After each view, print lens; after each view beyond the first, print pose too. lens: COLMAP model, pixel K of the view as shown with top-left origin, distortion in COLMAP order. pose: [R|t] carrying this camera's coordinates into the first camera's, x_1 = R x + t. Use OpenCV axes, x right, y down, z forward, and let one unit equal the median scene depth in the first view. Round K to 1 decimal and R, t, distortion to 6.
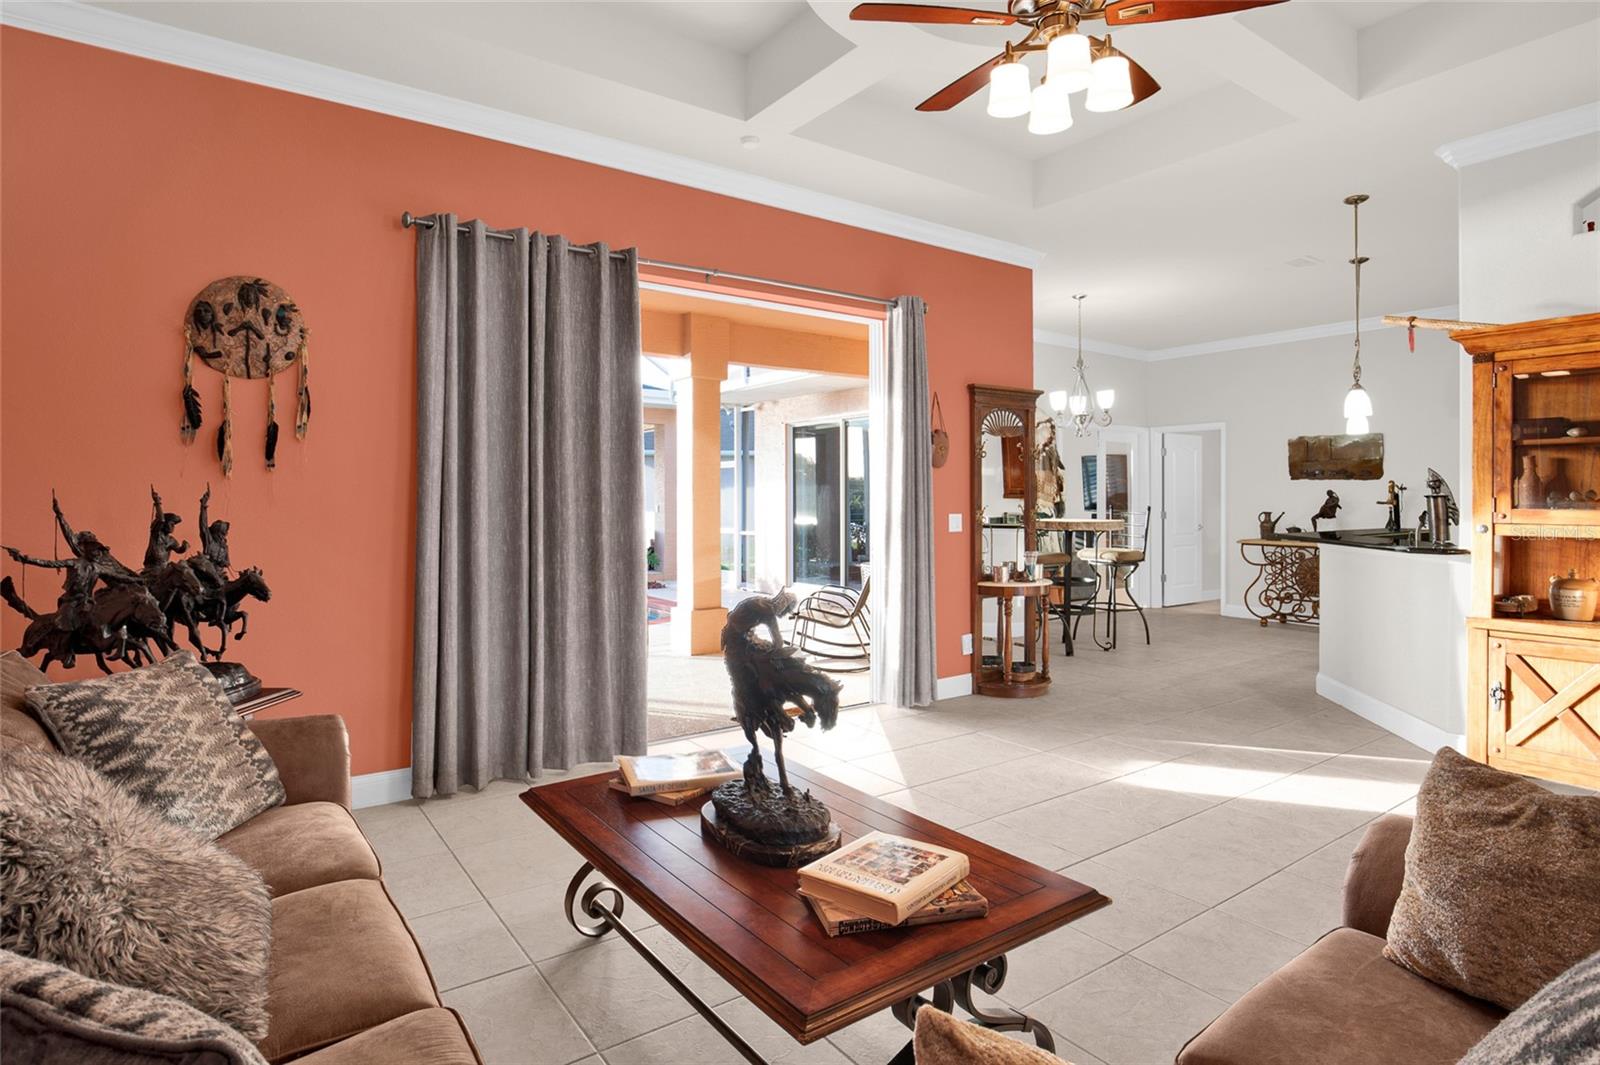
lens RADIAL K [[859.2, 0, 792.5], [0, 859.2, 497.0], [0, 0, 1]] dist [-0.017317, -0.000002]
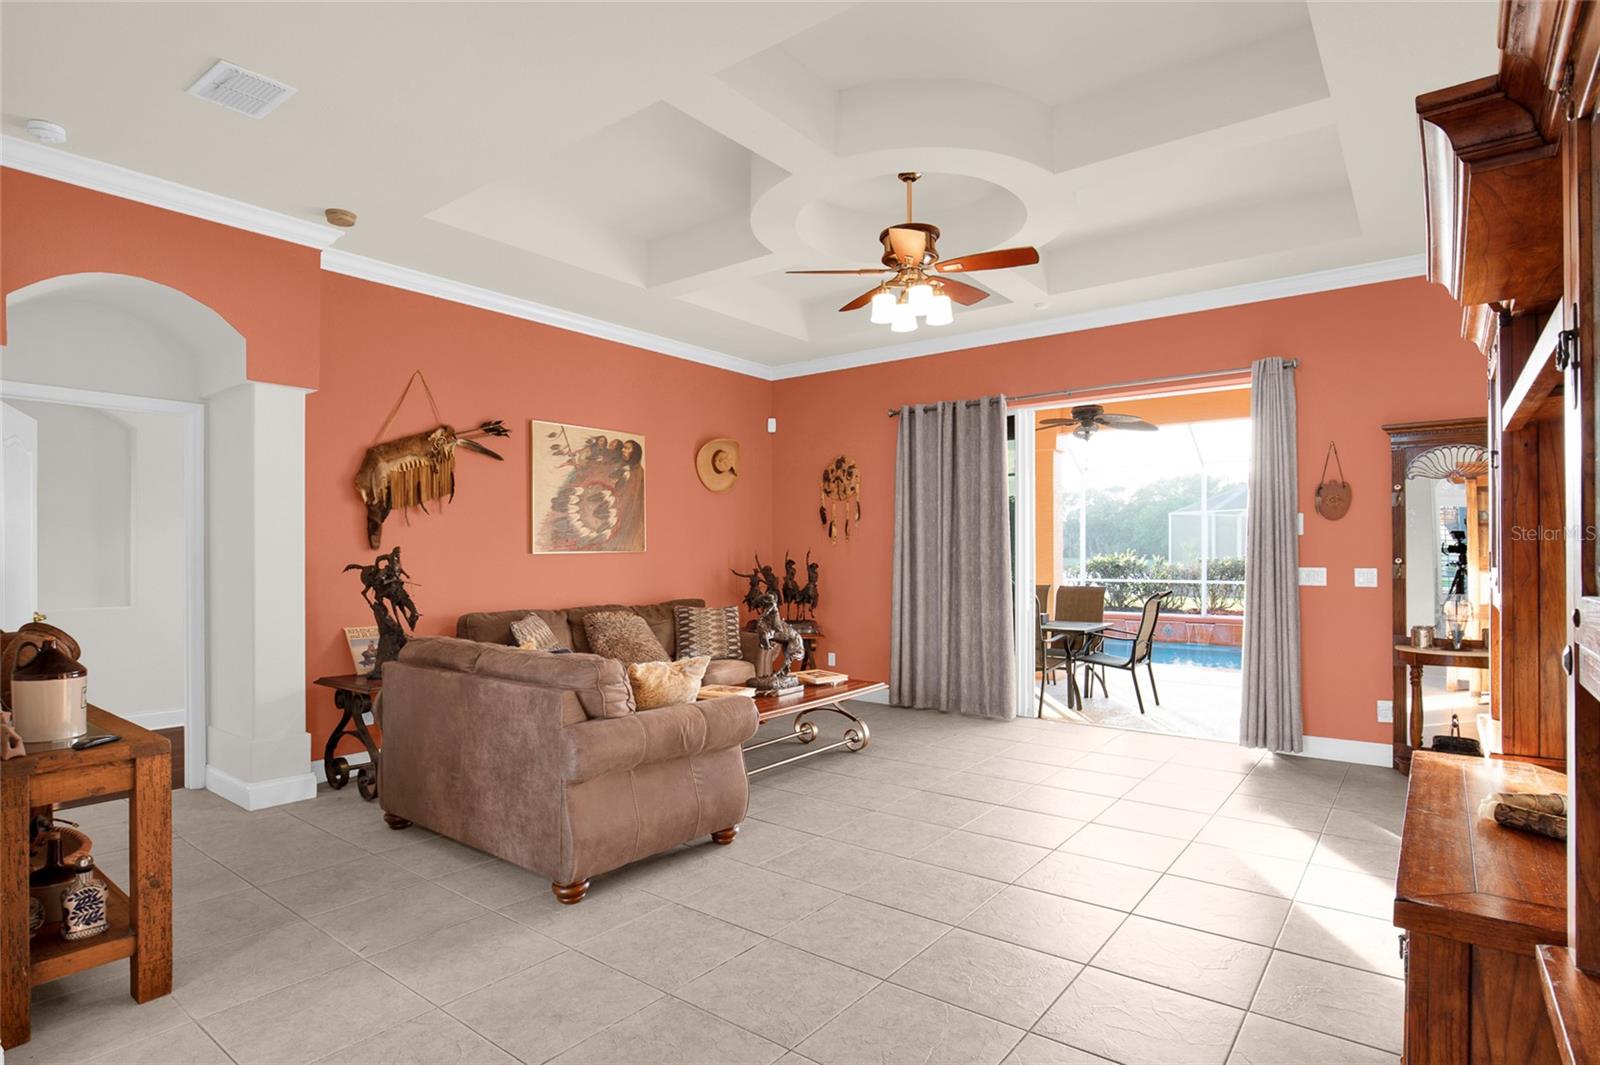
lens RADIAL K [[831.0, 0, 798.5], [0, 831.0, 547.4], [0, 0, 1]] dist [-0.000854, 0.000020]
pose [[0.287754, -0.009092, -0.957661, 0.590560], [0.005514, 0.999954, -0.007836, 0.000839], [0.957689, -0.003026, 0.287791, 0.105086]]
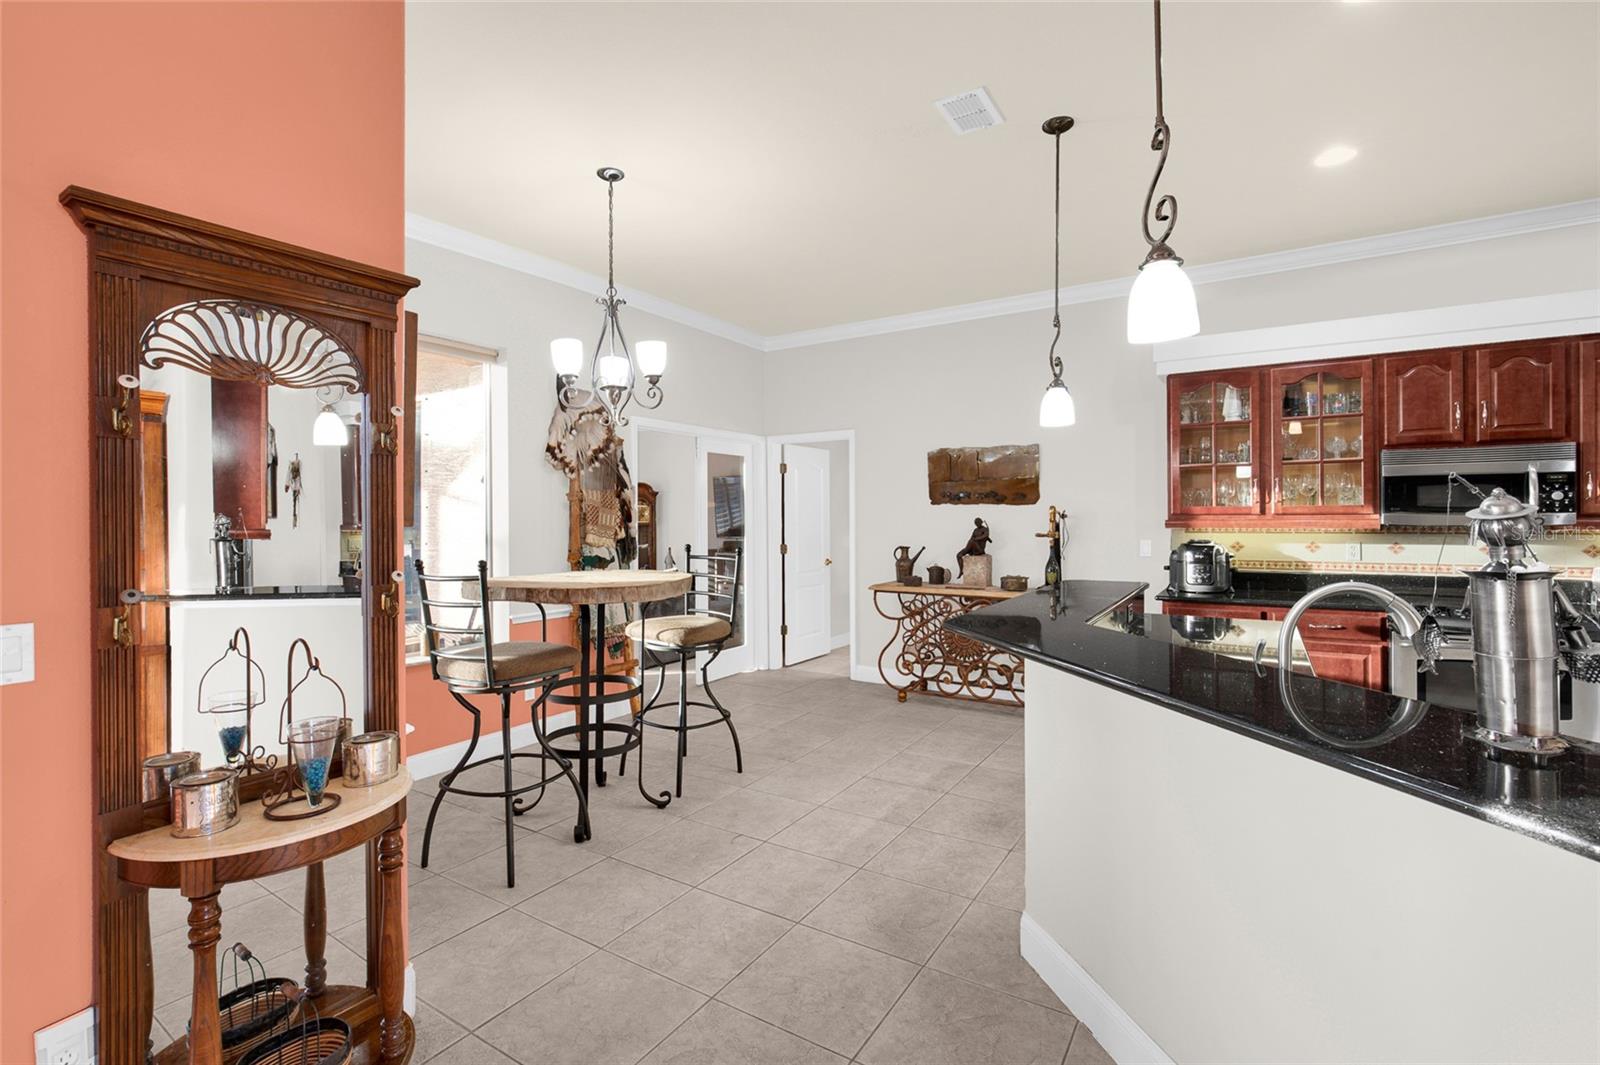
lens RADIAL K [[740.3, 0, 796.3], [0, 740.3, 517.9], [0, 0, 1]] dist [-0.014471, 0.000204]
pose [[0.927238, -0.006056, 0.374424, 0.235227], [0.005545, 0.999982, 0.002441, -0.010970], [-0.374432, -0.000187, 0.927254, 0.454598]]
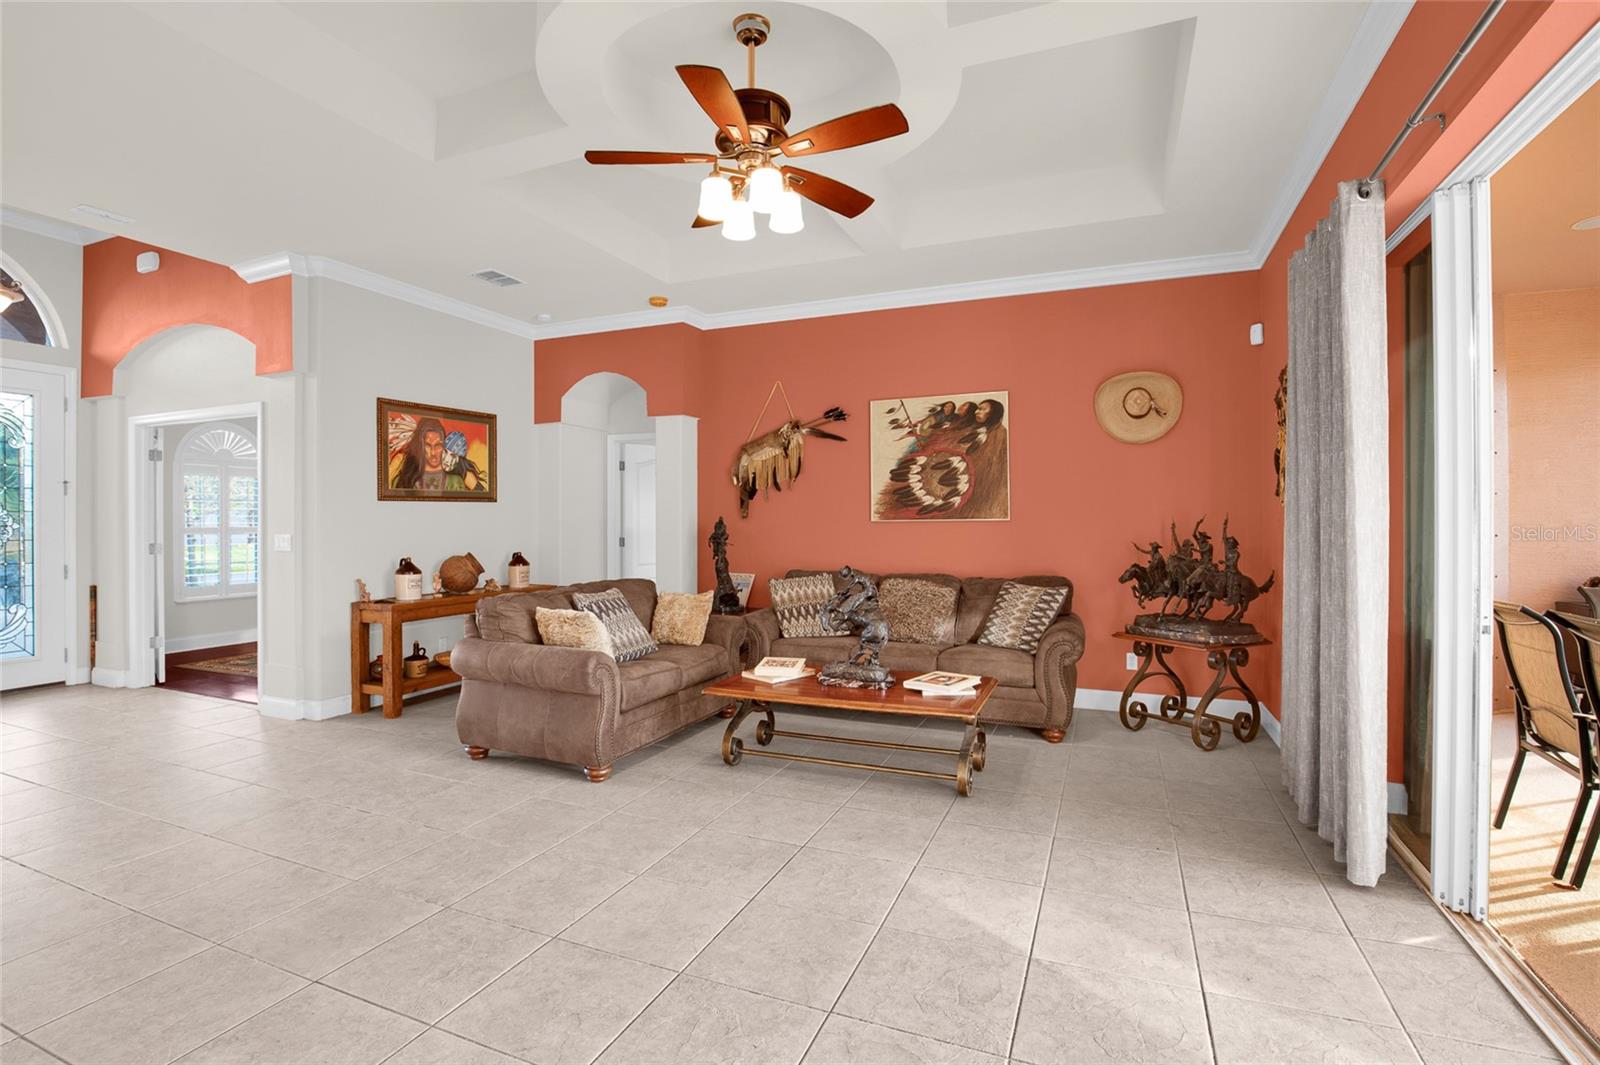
lens RADIAL K [[740.3, 0, 796.3], [0, 740.3, 517.9], [0, 0, 1]] dist [-0.014471, 0.000204]
pose [[-0.851826, -0.001884, -0.523822, 0.277241], [0.000508, 0.999990, -0.004423, -0.000795], [0.523825, -0.004034, -0.851816, 0.645806]]
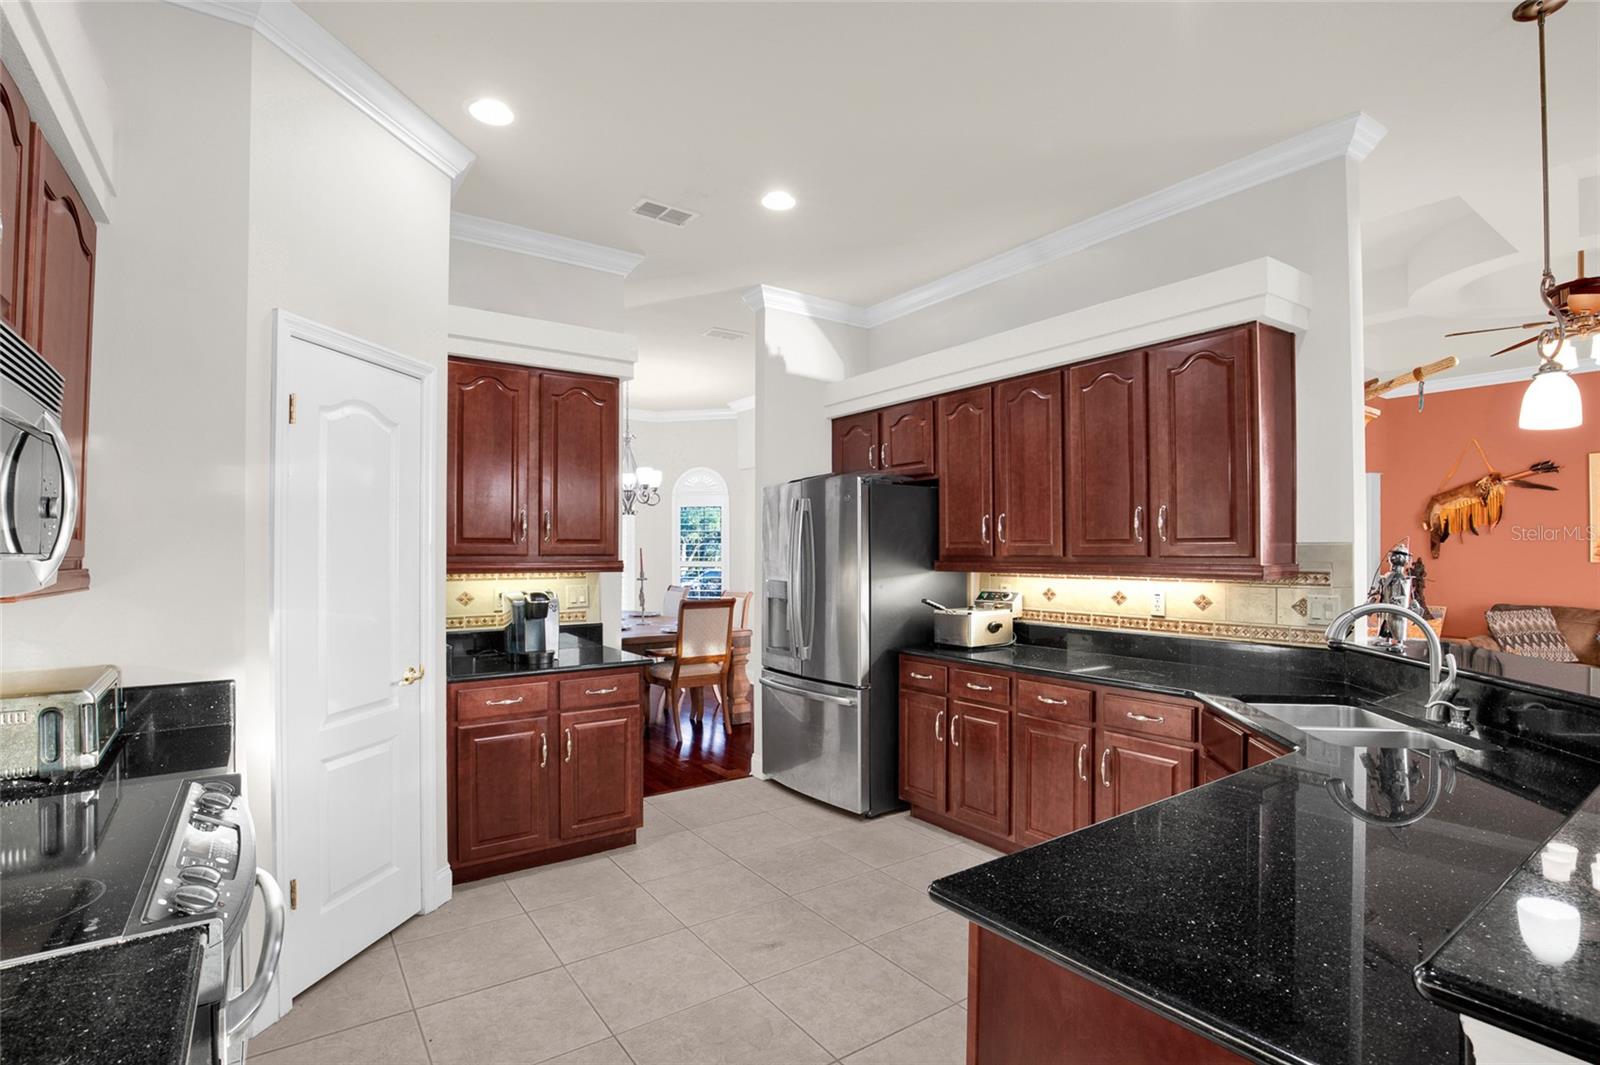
lens RADIAL K [[763.1, 0, 803.2], [0, 763.1, 547.0], [0, 0, 1]] dist [-0.025386, 0.000538]
pose [[-0.999988, 0.000027, 0.004810, 0.665787], [-0.000002, 0.999981, -0.006142, -0.012047], [-0.004810, -0.006142, -0.999970, 0.863997]]
